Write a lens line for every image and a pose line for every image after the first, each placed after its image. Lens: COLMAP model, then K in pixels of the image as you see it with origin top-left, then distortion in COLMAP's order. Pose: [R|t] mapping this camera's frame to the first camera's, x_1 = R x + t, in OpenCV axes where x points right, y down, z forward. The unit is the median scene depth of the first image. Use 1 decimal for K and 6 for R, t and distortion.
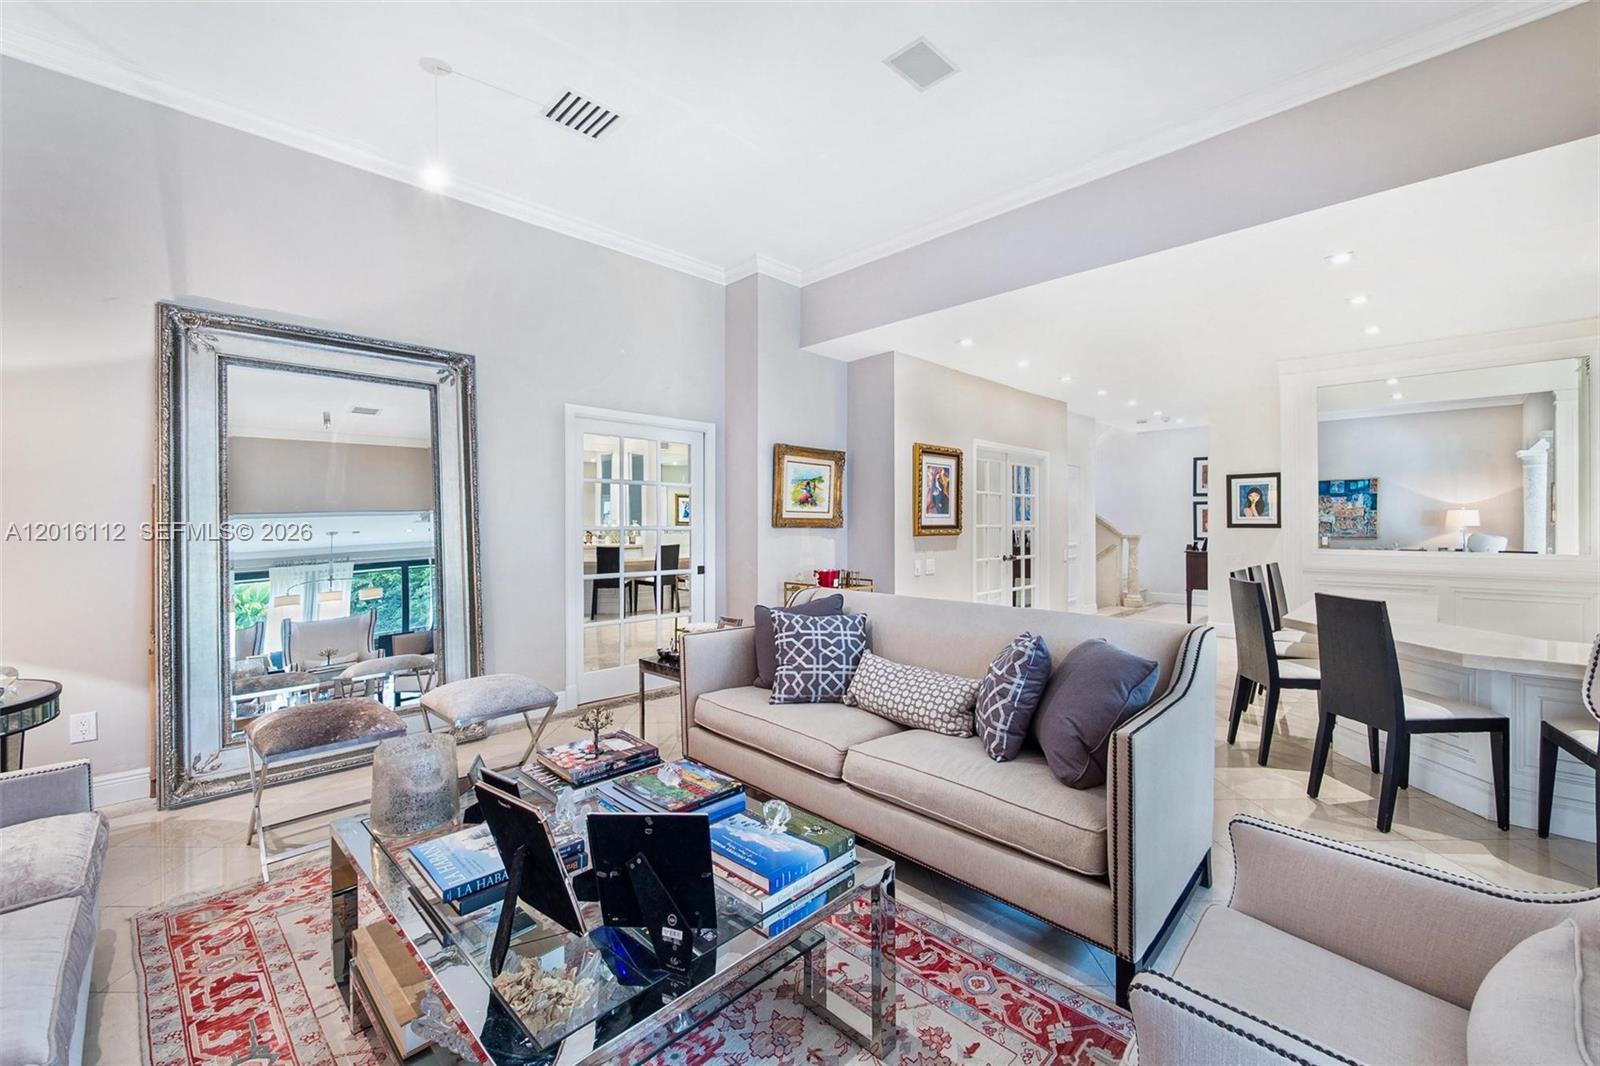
lens RADIAL K [[654.0, 0, 808.1], [0, 654.0, 517.7], [0, 0, 1]] dist [-0.002360, 0.000070]
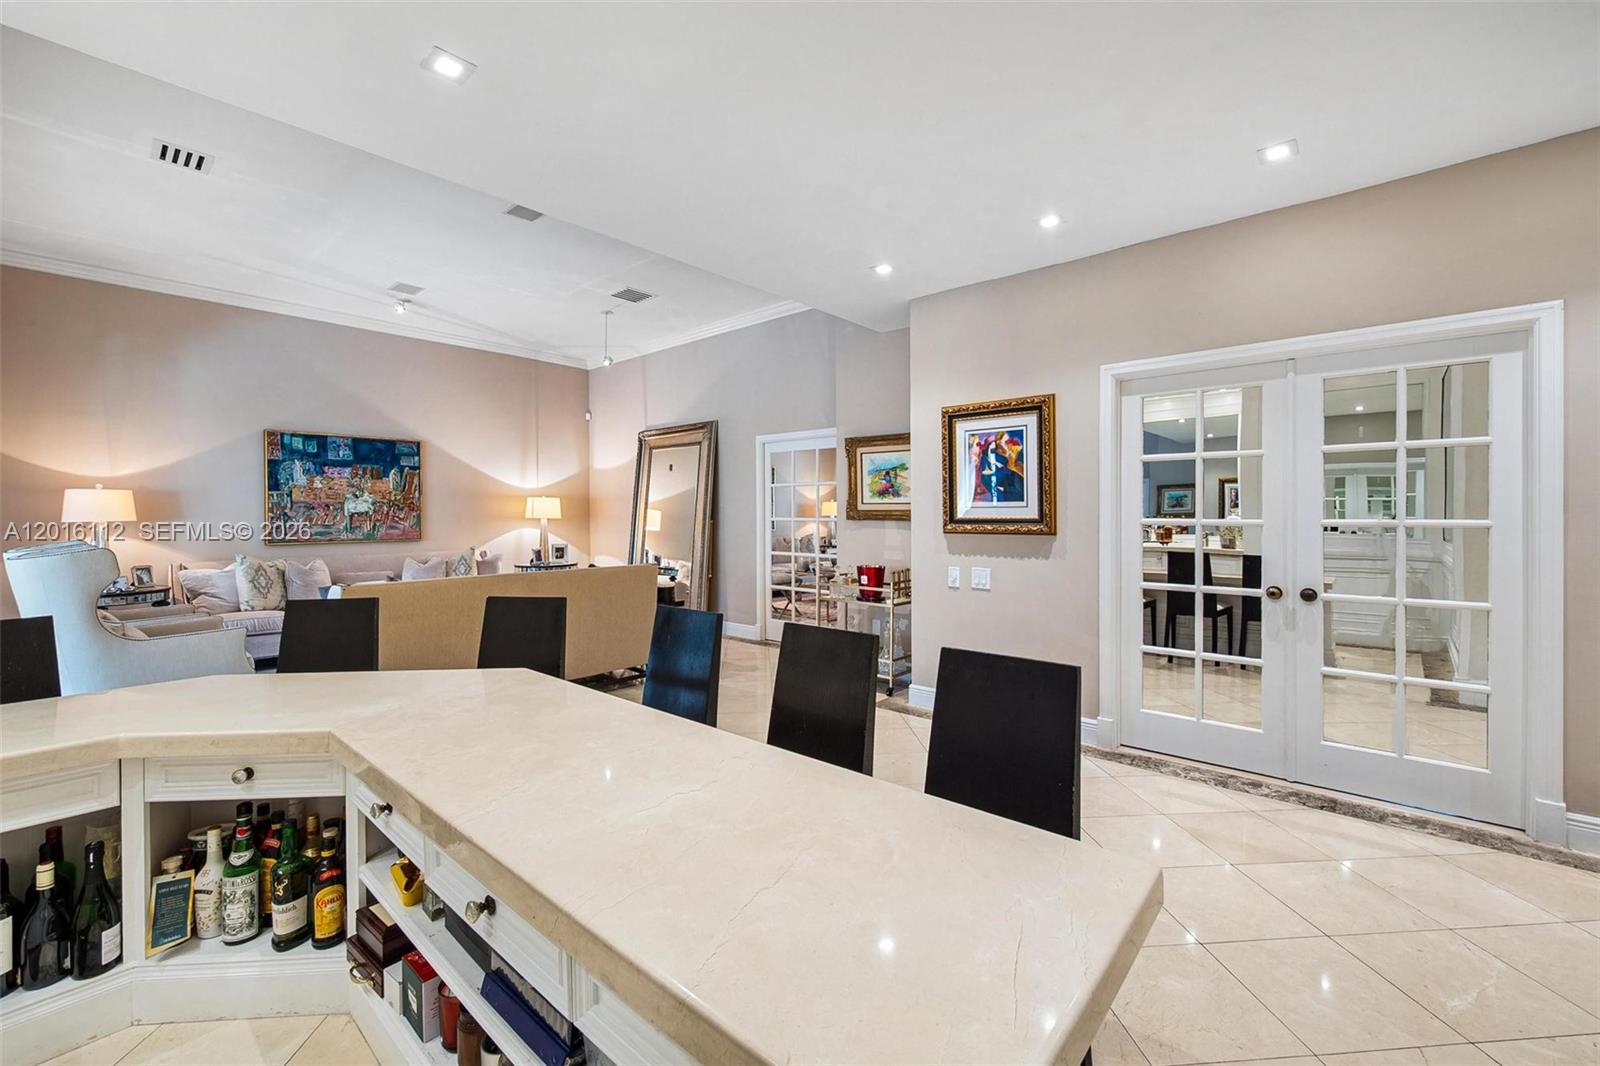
lens RADIAL K [[654.0, 0, 808.1], [0, 654.0, 517.7], [0, 0, 1]] dist [-0.002360, 0.000070]
pose [[0.066225, 0.004687, -0.997794, 0.917316], [0.009919, 0.999936, 0.005356, 0.005309], [0.997755, -0.010251, 0.066175, 0.817639]]
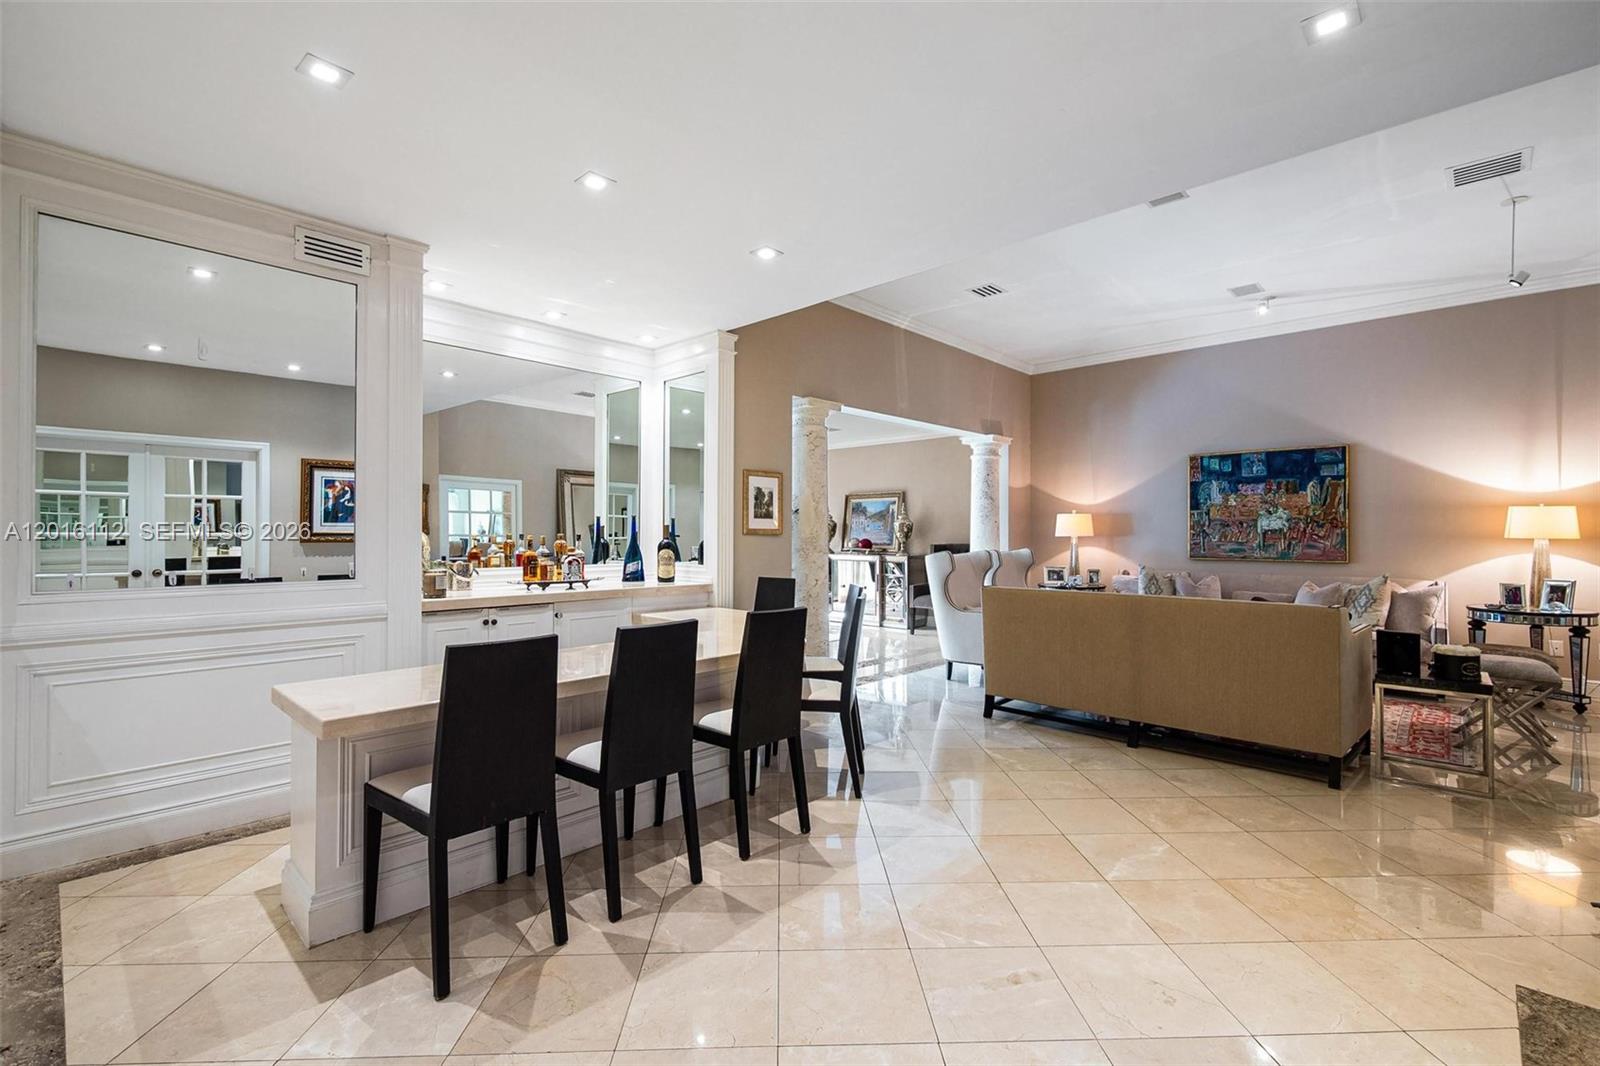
lens RADIAL K [[709.6, 0, 808.6], [0, 709.6, 530.1], [0, 0, 1]] dist [0.002151, 0.000560]
pose [[-0.999625, -0.002857, -0.027221, 0.503466], [-0.002602, 0.999953, -0.009390, 0.008451], [0.027247, -0.009315, -0.999585, 1.298881]]
